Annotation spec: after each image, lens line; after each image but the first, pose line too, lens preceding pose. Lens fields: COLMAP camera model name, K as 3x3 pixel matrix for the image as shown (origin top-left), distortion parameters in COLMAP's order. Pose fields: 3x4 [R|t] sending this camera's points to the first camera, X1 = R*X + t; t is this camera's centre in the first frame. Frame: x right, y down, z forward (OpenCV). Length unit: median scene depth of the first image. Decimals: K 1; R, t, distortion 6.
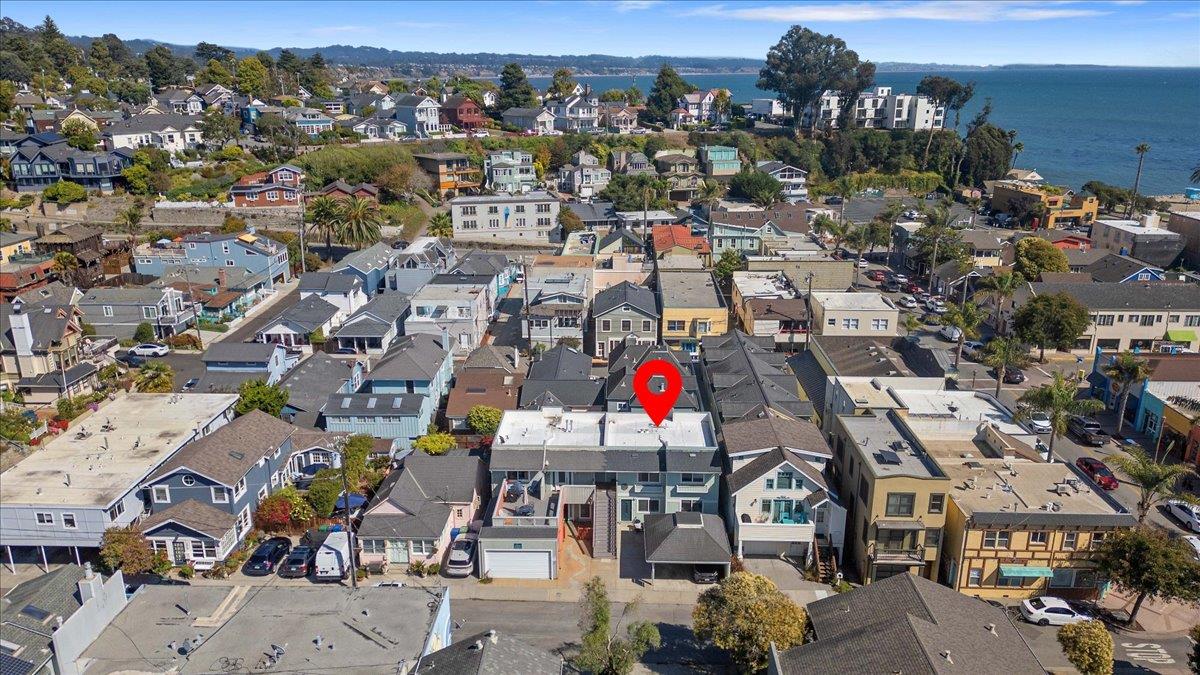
lens RADIAL K [[834.2, 0, 603.6], [0, 834.2, 337.9], [0, 0, 1]] dist [0.085406, -0.103855]
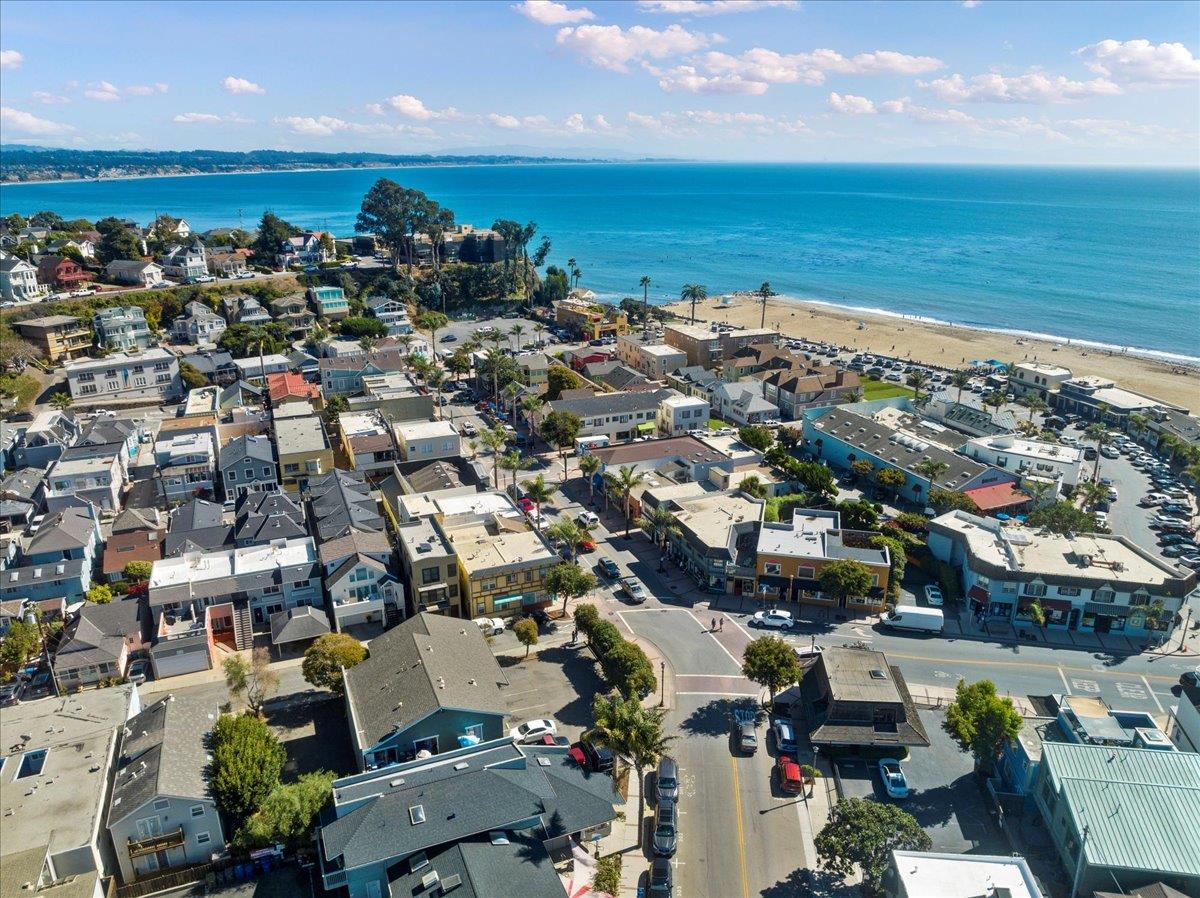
lens RADIAL K [[850.6, 0, 600.0], [0, 850.6, 449.0], [0, 0, 1]] dist [-0.056719, 0.029515]
pose [[0.915928, -0.135526, 0.377768, 0.036354], [0.127022, 0.990764, 0.047465, -0.044769], [-0.380711, 0.004510, 0.924683, -0.353964]]
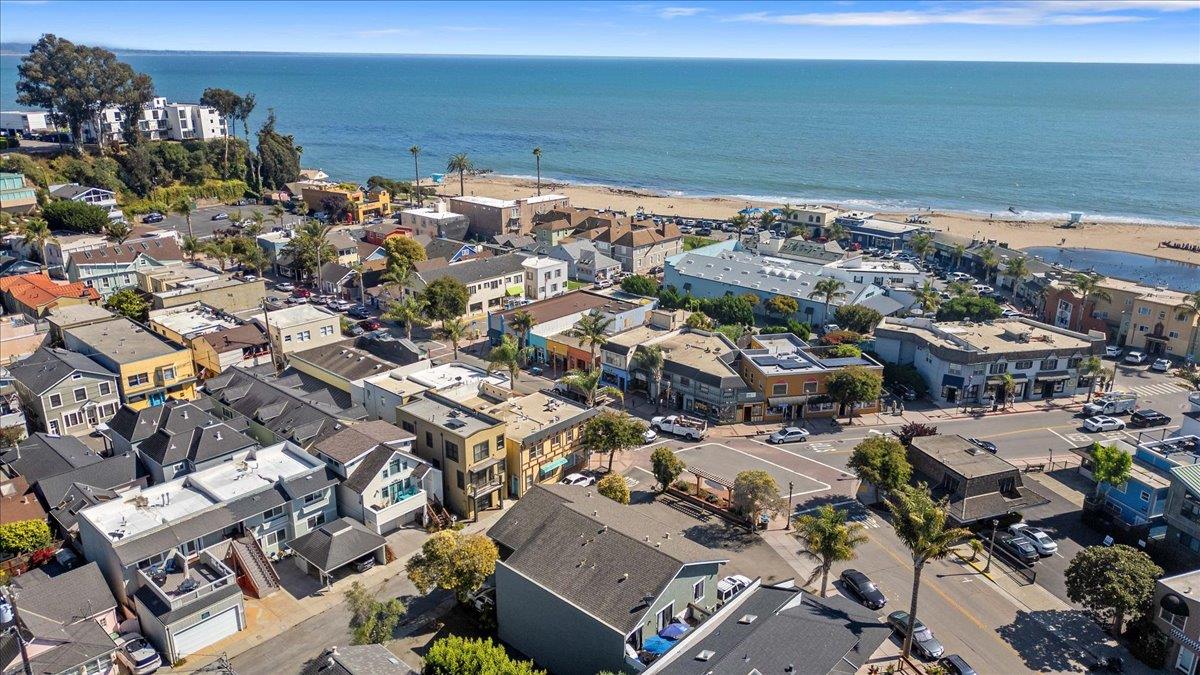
lens RADIAL K [[834.2, 0, 603.6], [0, 834.2, 337.9], [0, 0, 1]] dist [0.085406, -0.103855]
pose [[0.646326, -0.235412, 0.725840, -0.263845], [0.223125, 0.967952, 0.115254, -0.054411], [-0.729711, 0.087461, 0.678139, -0.057023]]
